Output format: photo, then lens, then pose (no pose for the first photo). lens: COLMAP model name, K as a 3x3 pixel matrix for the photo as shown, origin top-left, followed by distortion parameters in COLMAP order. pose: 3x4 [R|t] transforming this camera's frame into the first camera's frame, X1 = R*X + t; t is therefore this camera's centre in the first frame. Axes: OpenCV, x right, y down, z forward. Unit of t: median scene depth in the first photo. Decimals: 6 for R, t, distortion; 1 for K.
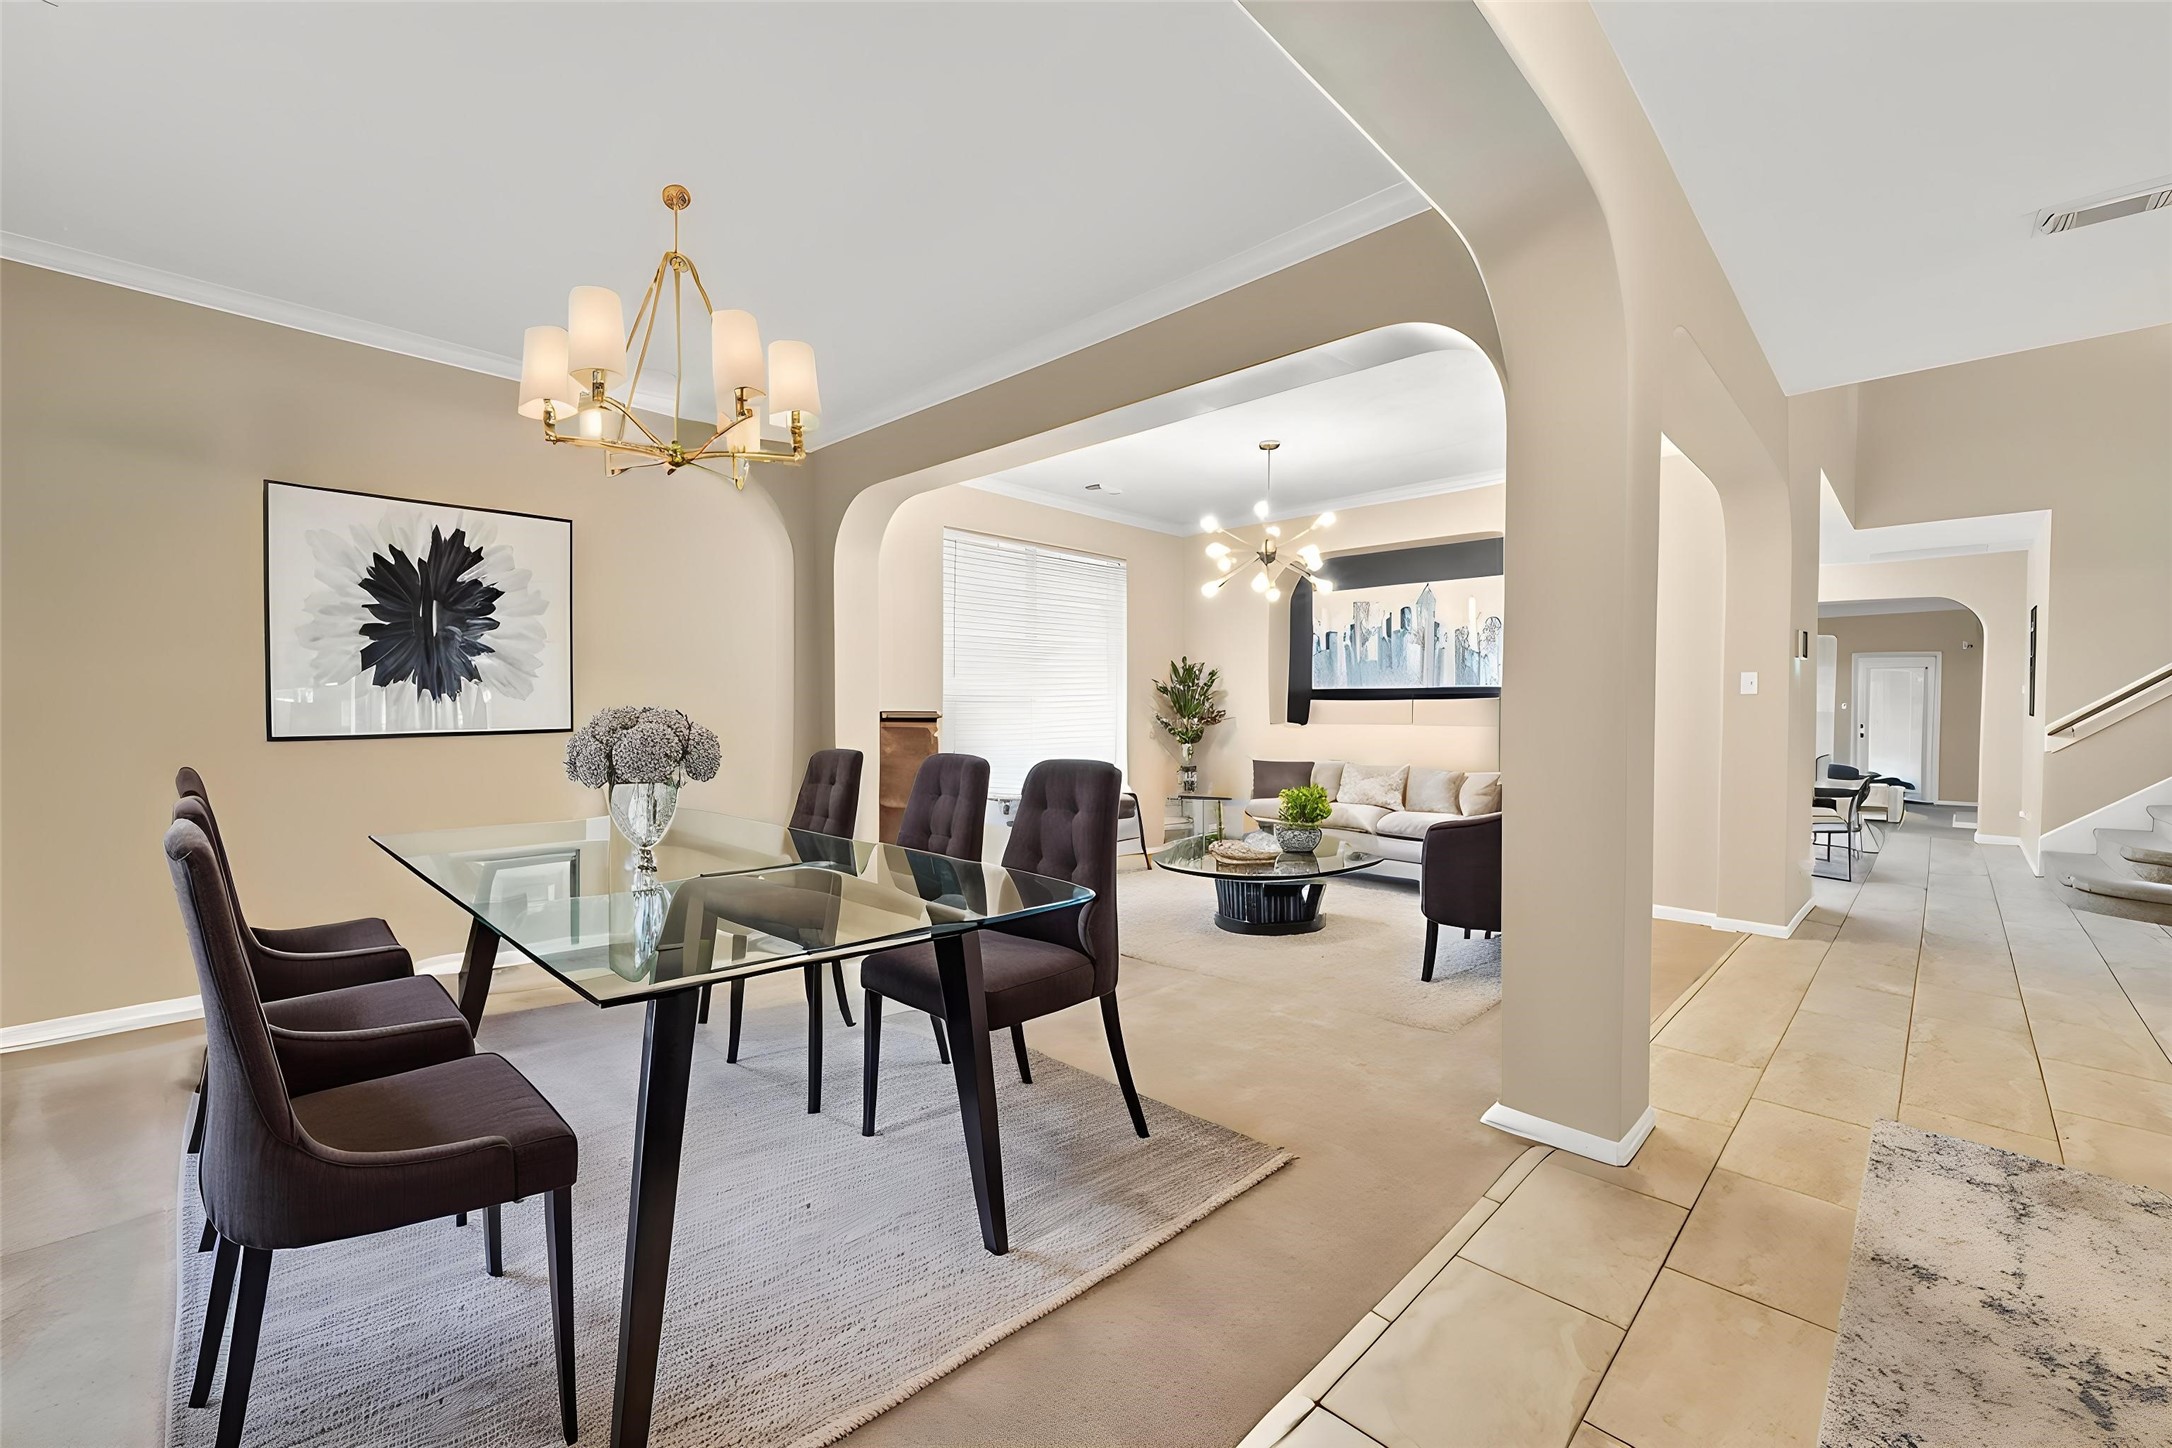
lens RADIAL K [[883.3, 0, 1088.4], [0, 883.3, 727.5], [0, 0, 1]] dist [-0.004390, -0.001161]
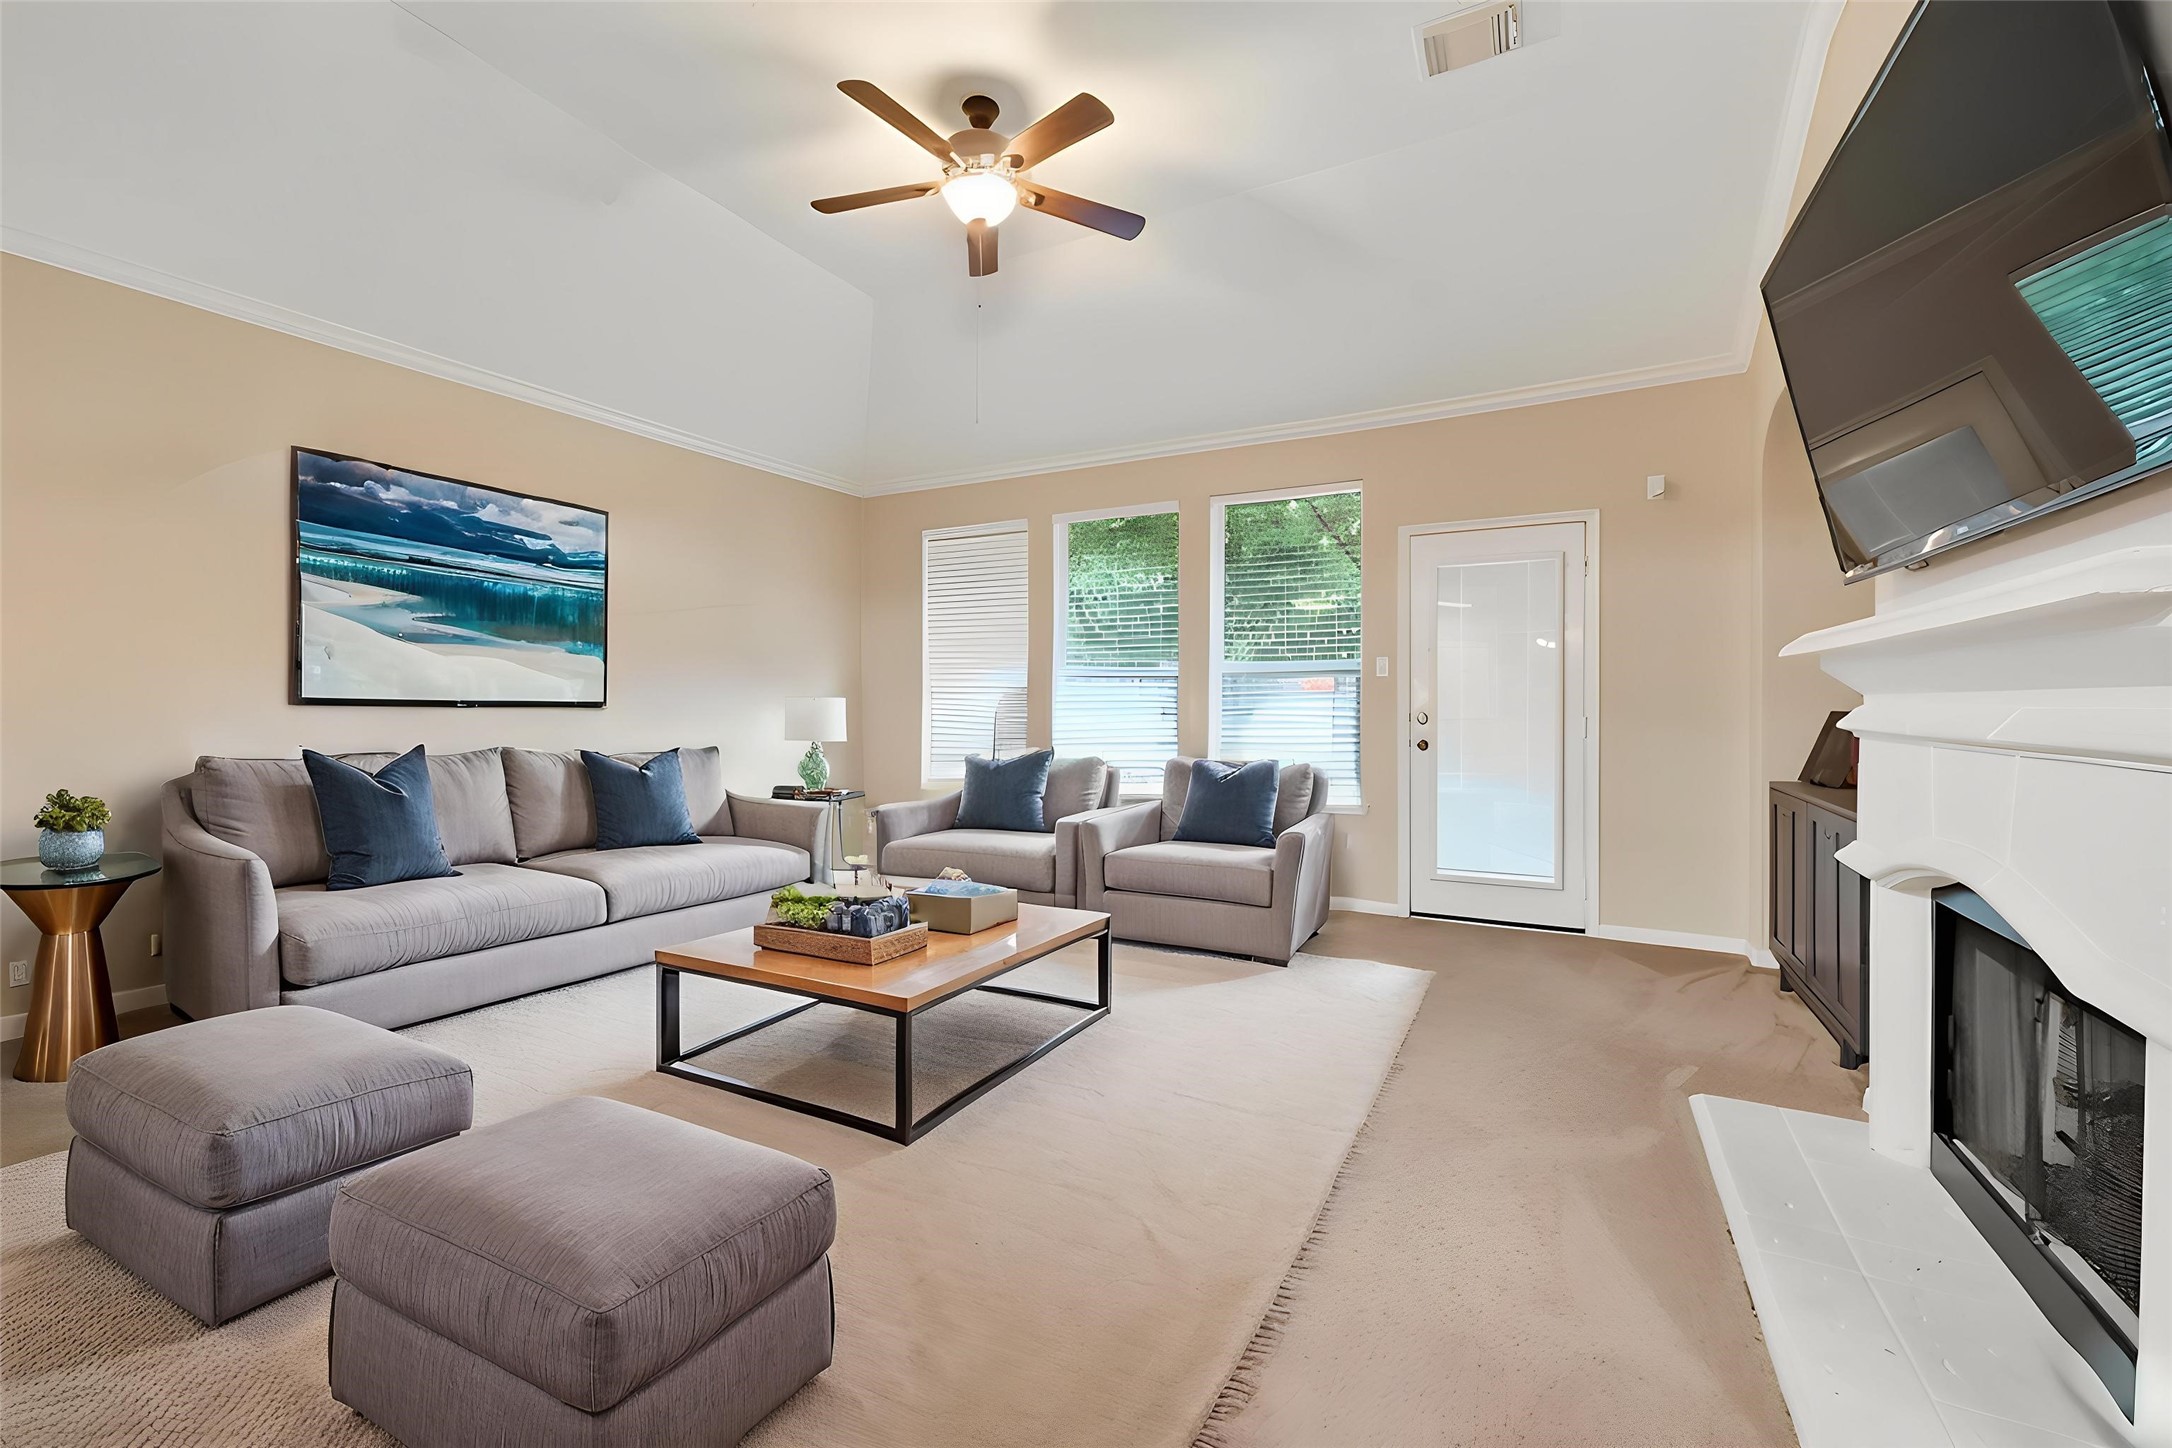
lens RADIAL K [[883.3, 0, 1087.8], [0, 883.3, 712.1], [0, 0, 1]] dist [-0.004390, -0.001161]
pose [[0.957581, -0.002249, 0.288157, 0.669542], [0.004016, 0.999977, -0.005541, -0.003529], [-0.288137, 0.006464, 0.957567, 0.718023]]
